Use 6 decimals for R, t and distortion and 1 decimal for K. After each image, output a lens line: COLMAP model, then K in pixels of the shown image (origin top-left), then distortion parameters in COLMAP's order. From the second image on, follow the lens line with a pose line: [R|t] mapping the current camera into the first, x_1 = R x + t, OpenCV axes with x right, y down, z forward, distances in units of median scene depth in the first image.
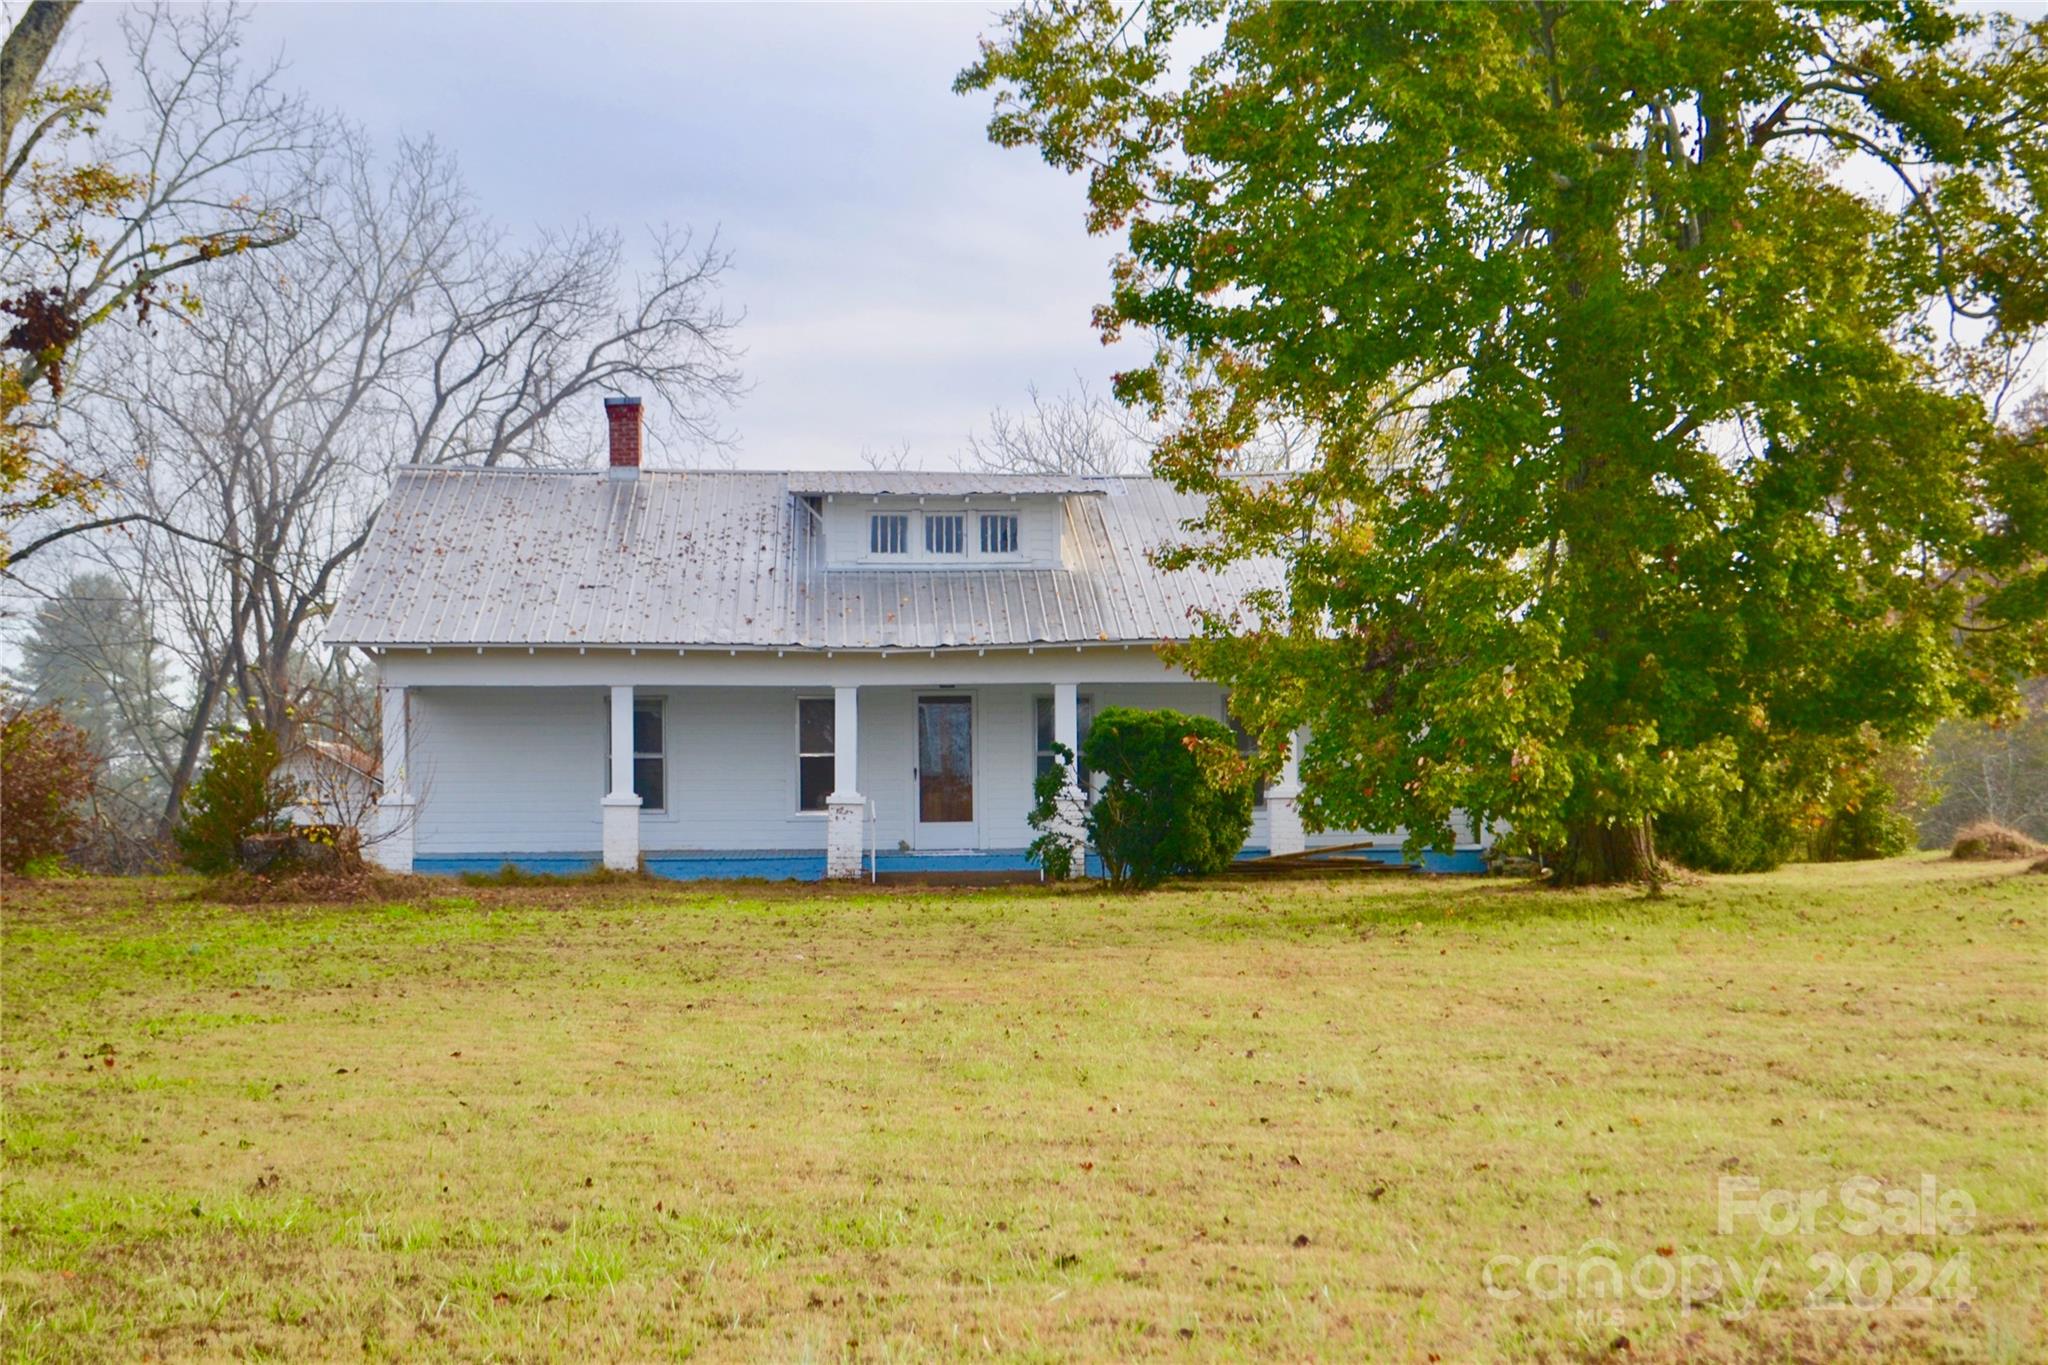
lens RADIAL K [[3424.7, 0, 1035.6], [0, 3424.7, 718.5], [0, 0, 1]] dist [-0.021342, -0.013679]
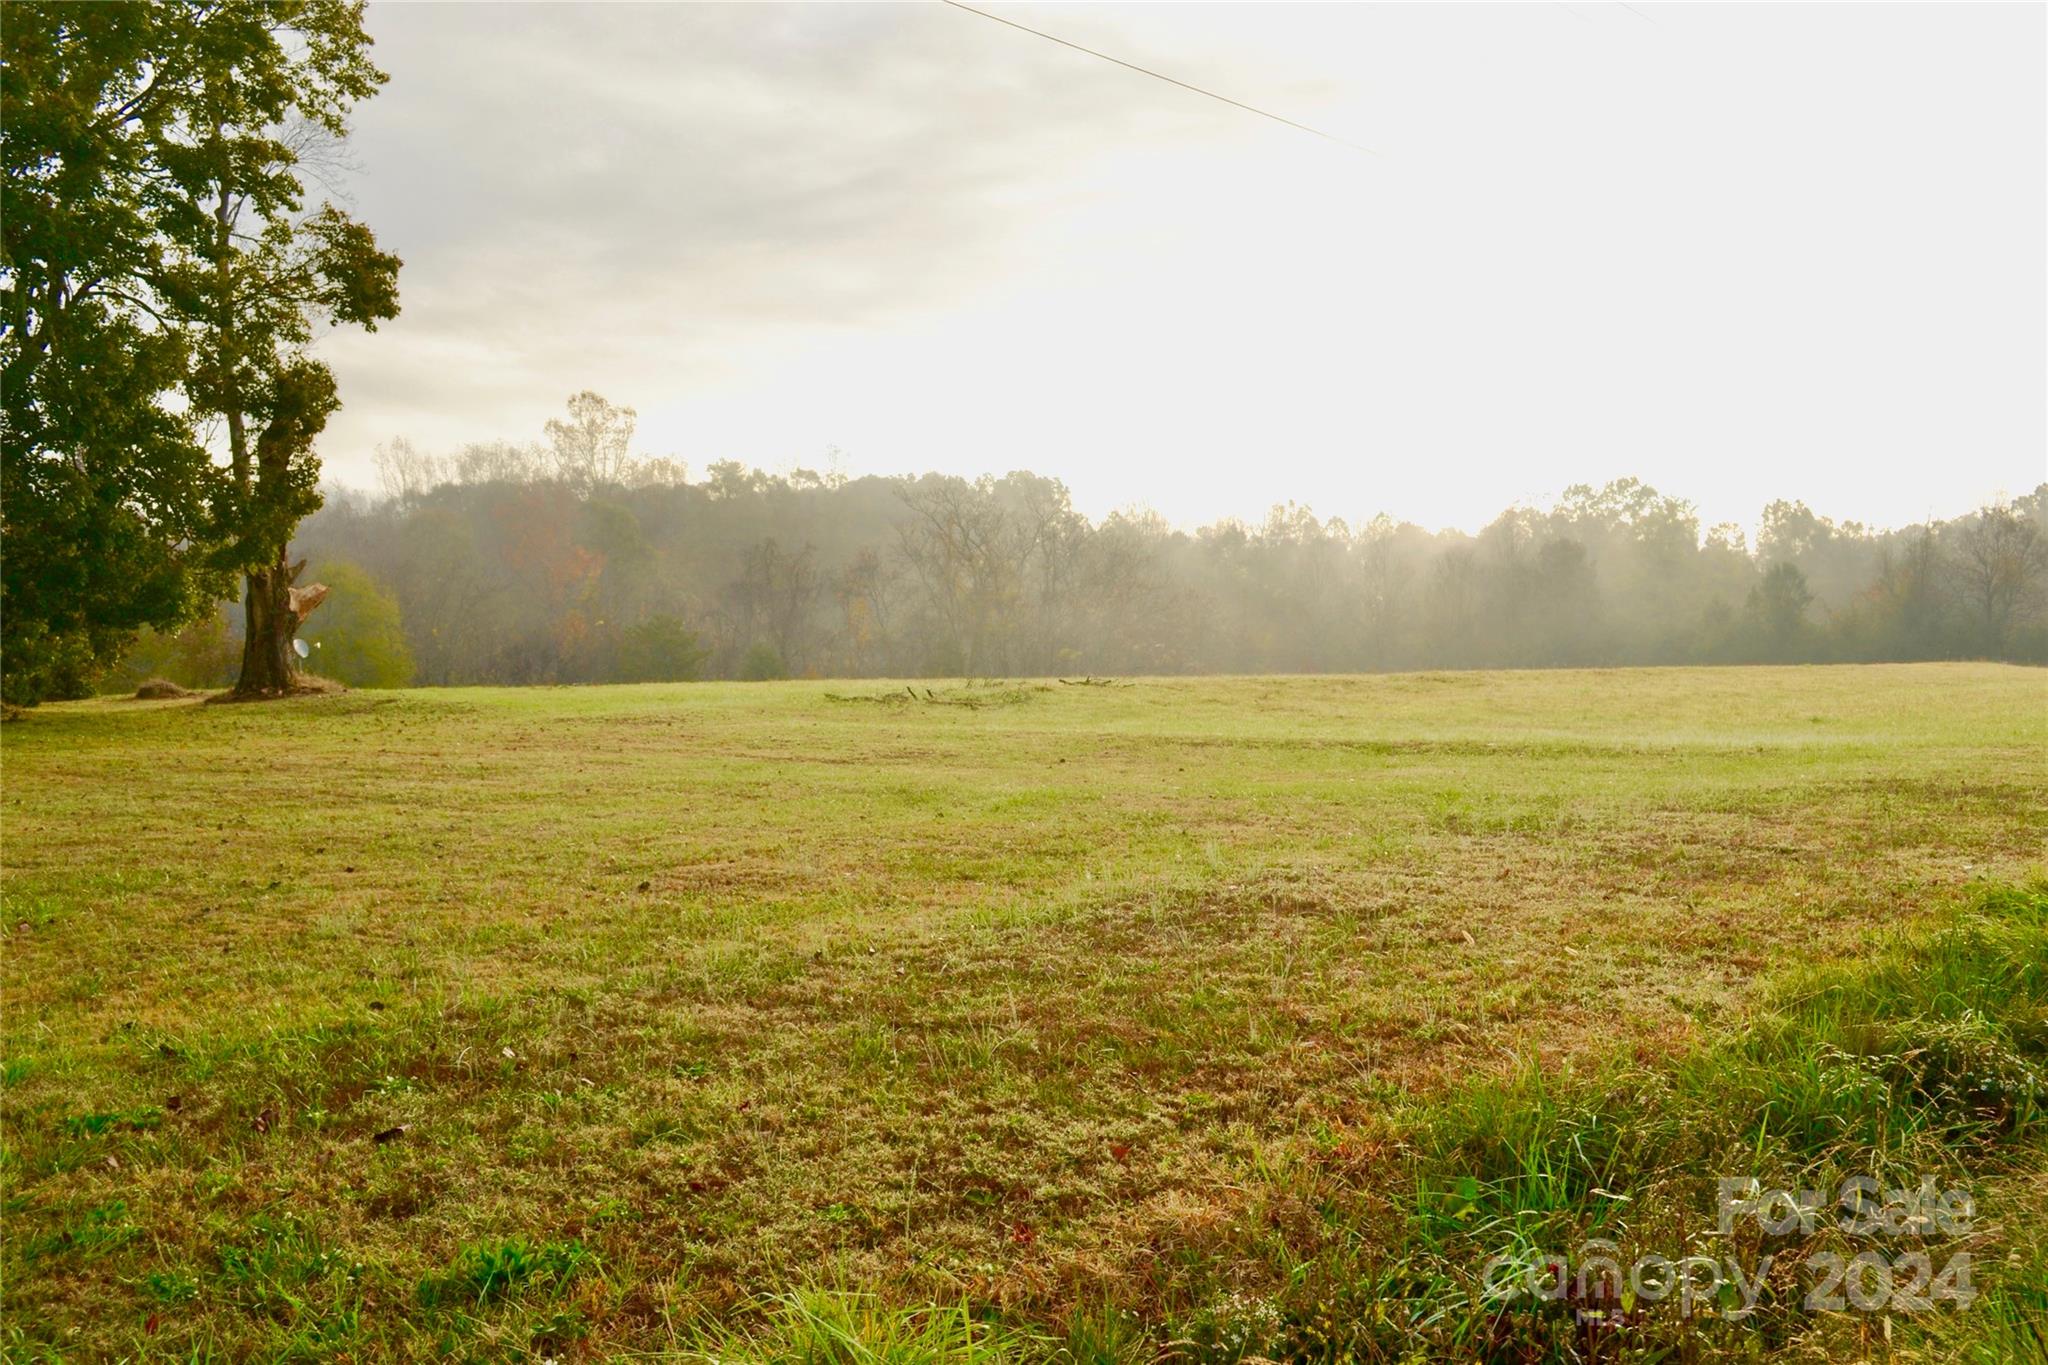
lens RADIAL K [[1814.8, 0, 1024.0], [0, 1814.8, 682.5], [0, 0, 1]] dist [-0.072425, 0.011167]
pose [[0.685325, -0.009426, 0.728177, -0.111011], [-0.013036, 0.999597, 0.025209, 0.002726], [-0.728121, -0.026769, 0.684926, 0.000364]]
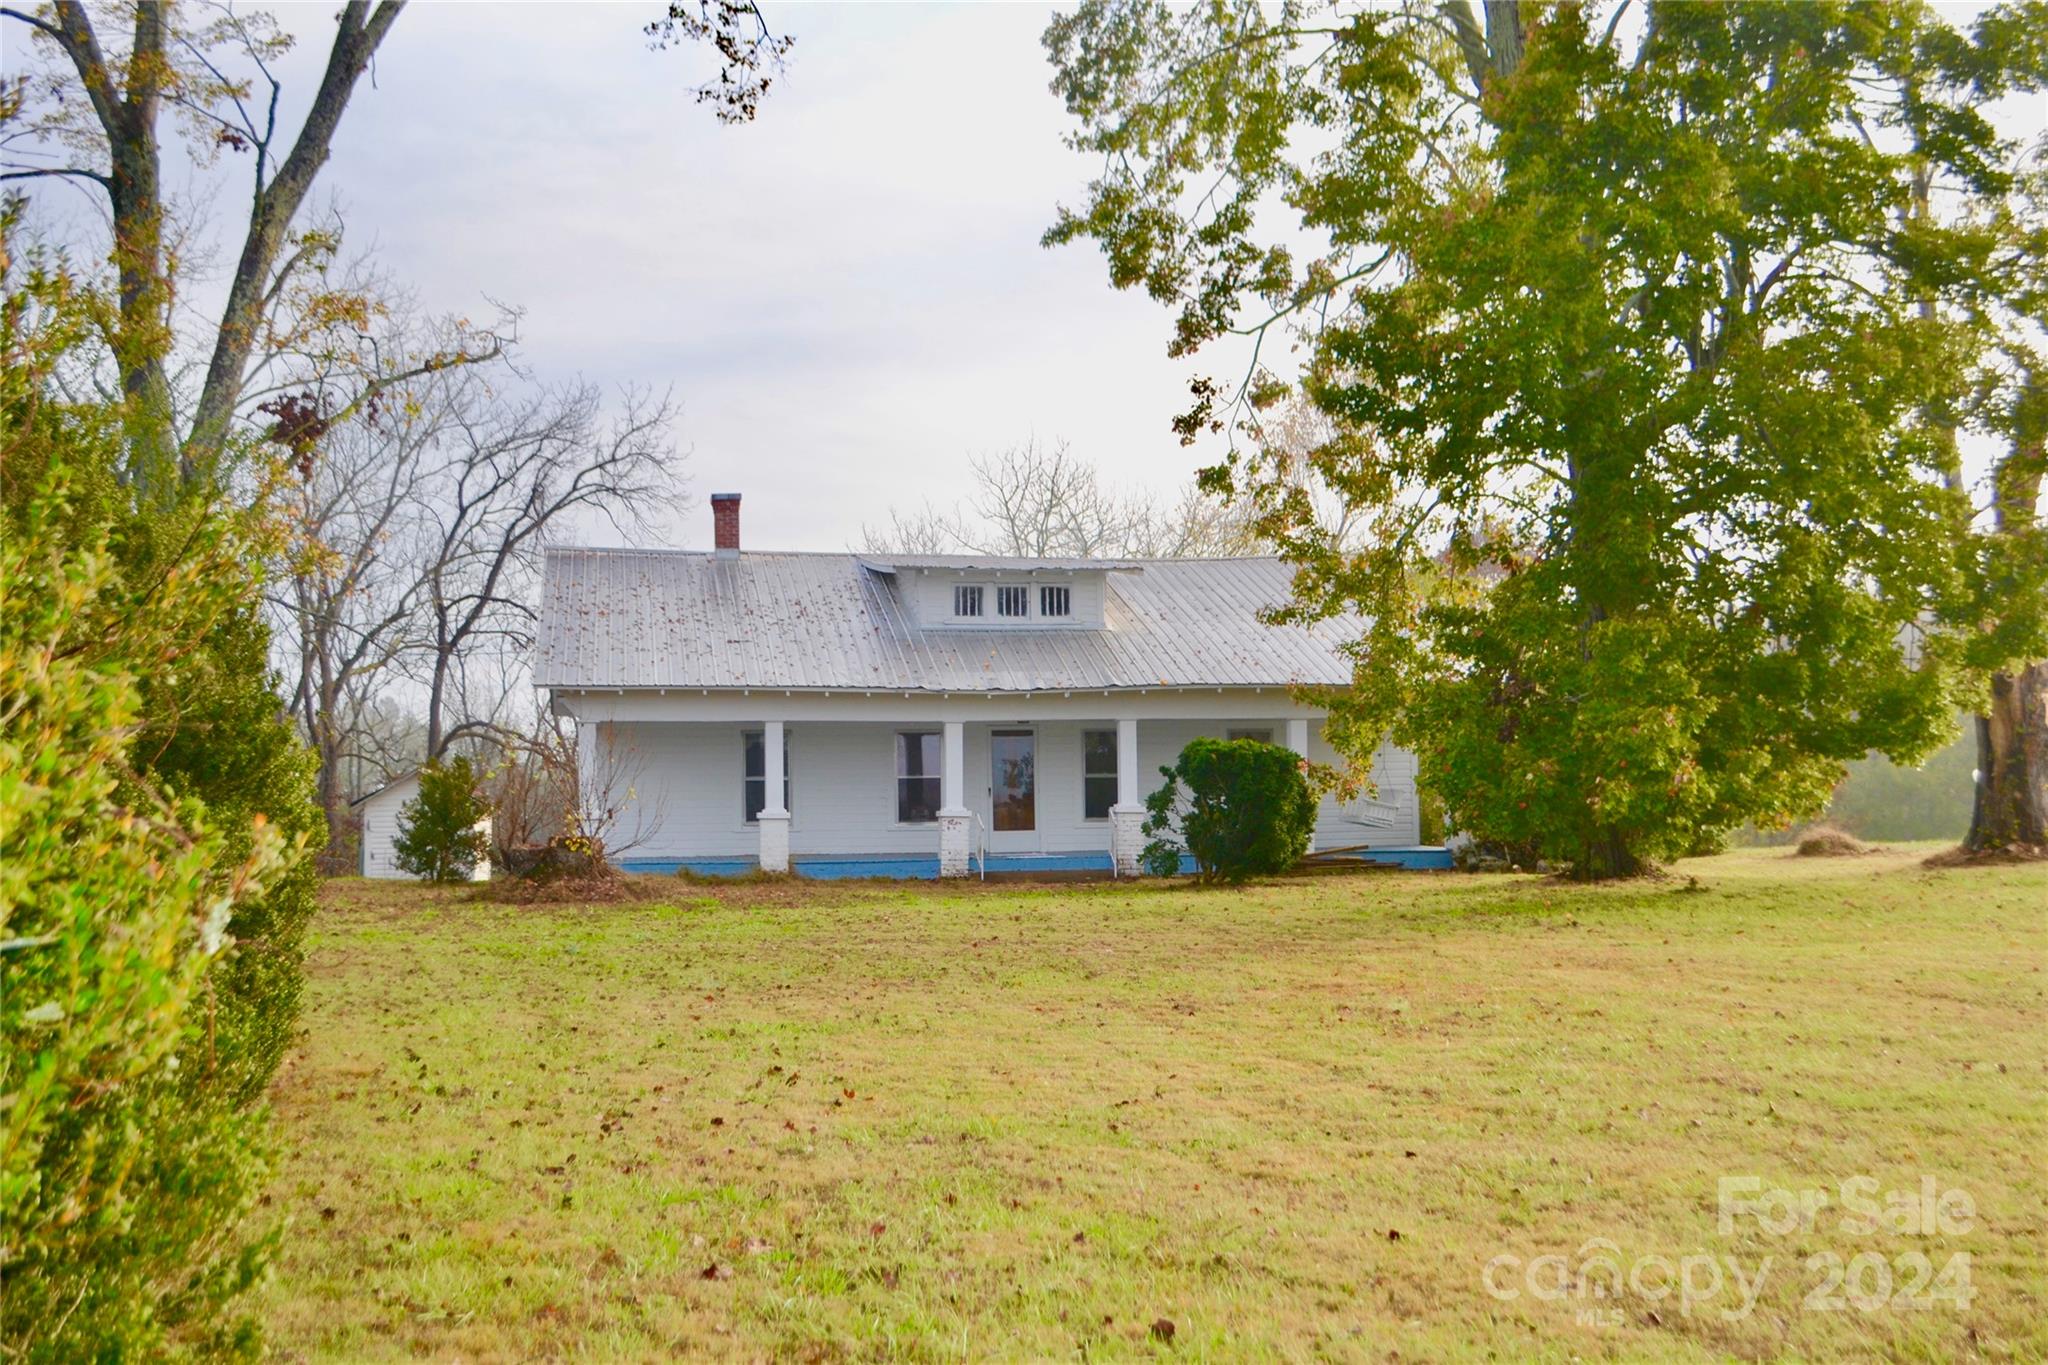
lens RADIAL K [[2370.4, 0, 1022.9], [0, 2370.4, 747.0], [0, 0, 1]] dist [-0.072211, -0.003079]
pose [[0.994035, -0.000739, 0.109058, -0.134309], [0.001052, 0.999995, -0.002817, 0.002335], [-0.109056, 0.002915, 0.994031, 0.155479]]
